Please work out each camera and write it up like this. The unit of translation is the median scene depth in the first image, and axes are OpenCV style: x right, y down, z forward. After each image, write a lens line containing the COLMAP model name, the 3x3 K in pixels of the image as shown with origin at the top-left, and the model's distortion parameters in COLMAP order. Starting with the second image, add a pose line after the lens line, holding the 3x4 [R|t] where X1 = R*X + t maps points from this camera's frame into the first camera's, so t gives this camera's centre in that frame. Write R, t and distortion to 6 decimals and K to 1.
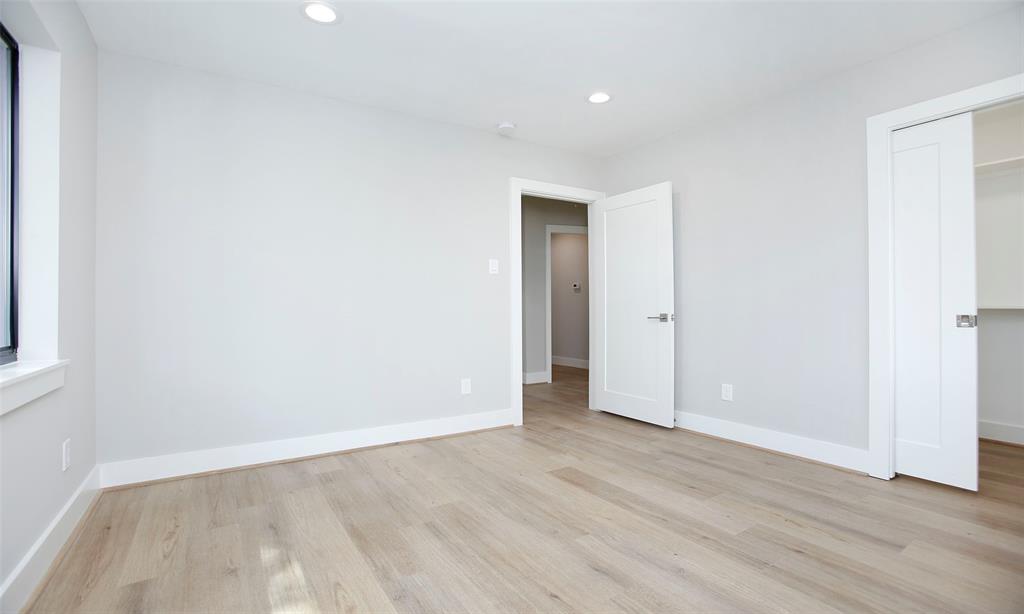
lens RADIAL K [[469.5, 0, 509.4], [0, 469.5, 305.5], [0, 0, 1]] dist [-0.072140, 0.033446]
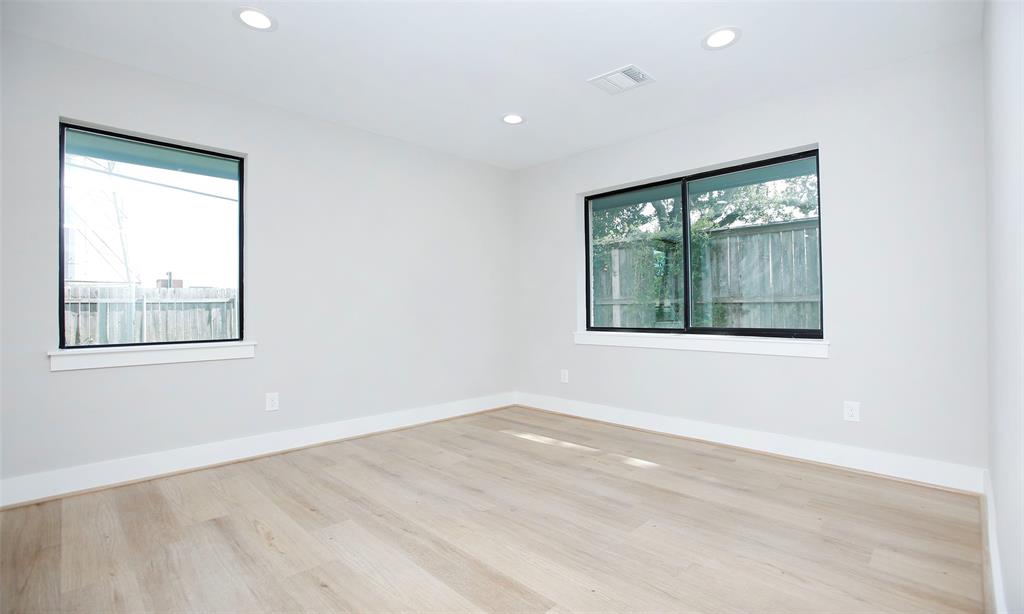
lens RADIAL K [[469.5, 0, 509.4], [0, 469.5, 305.5], [0, 0, 1]] dist [-0.072140, 0.033446]
pose [[-0.979893, 0.005864, -0.199439, 0.319669], [0.007708, 0.999934, -0.008469, 0.004778], [0.199376, -0.009836, -0.979874, 2.041650]]
